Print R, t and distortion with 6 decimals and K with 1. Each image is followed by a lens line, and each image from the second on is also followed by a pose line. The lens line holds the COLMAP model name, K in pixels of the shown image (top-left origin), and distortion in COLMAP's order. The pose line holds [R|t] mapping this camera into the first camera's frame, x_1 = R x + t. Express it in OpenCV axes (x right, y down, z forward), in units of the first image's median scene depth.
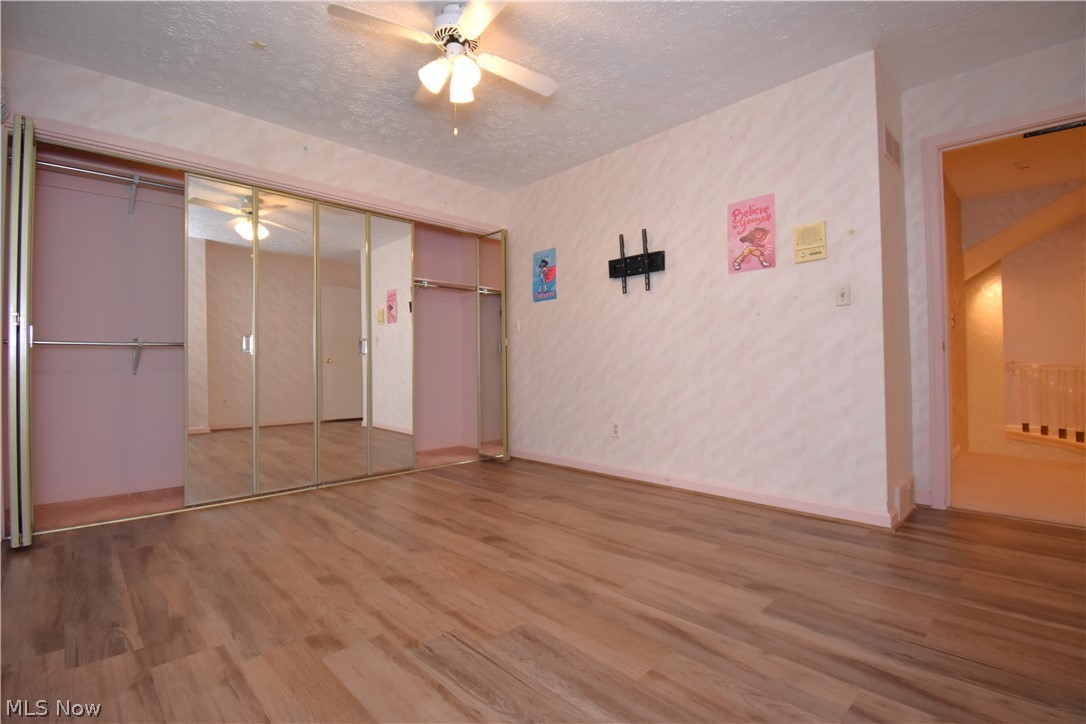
lens RADIAL K [[497.5, 0, 541.1], [0, 497.5, 358.7], [0, 0, 1]] dist [-0.003591, -0.004810]
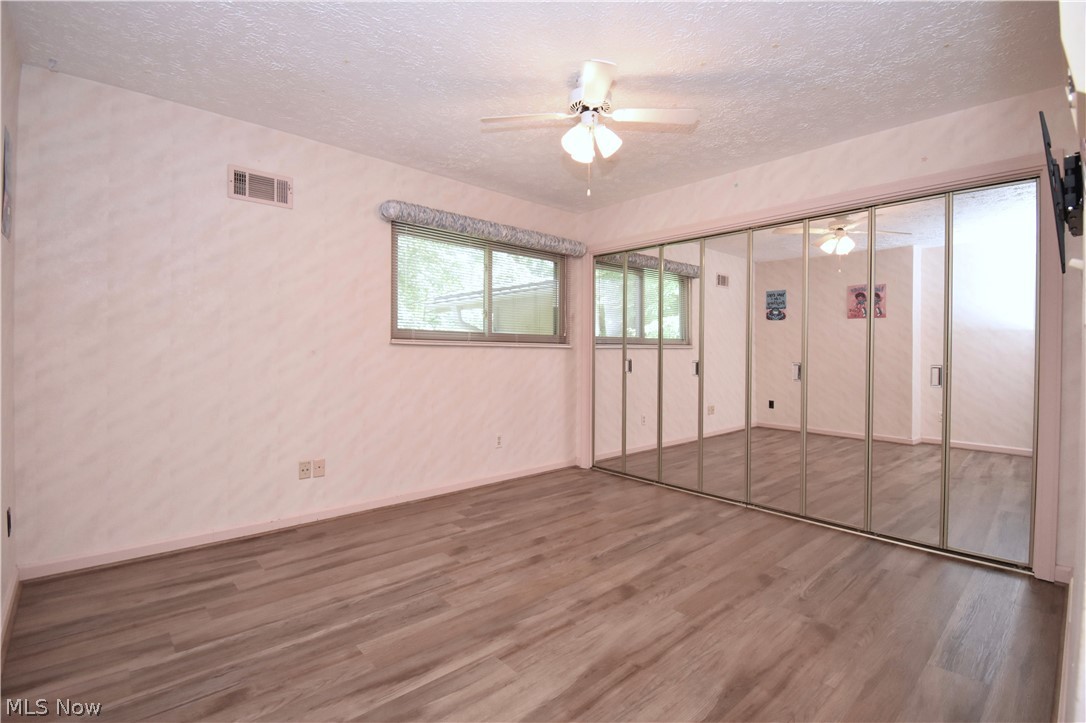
lens RADIAL K [[497.5, 0, 541.5], [0, 497.5, 358.9], [0, 0, 1]] dist [-0.003591, -0.004810]
pose [[-0.040806, 0.025454, -0.998843, 1.013714], [0.008237, 0.999650, 0.025138, -0.133357], [0.999133, -0.007202, -0.041001, 1.028758]]
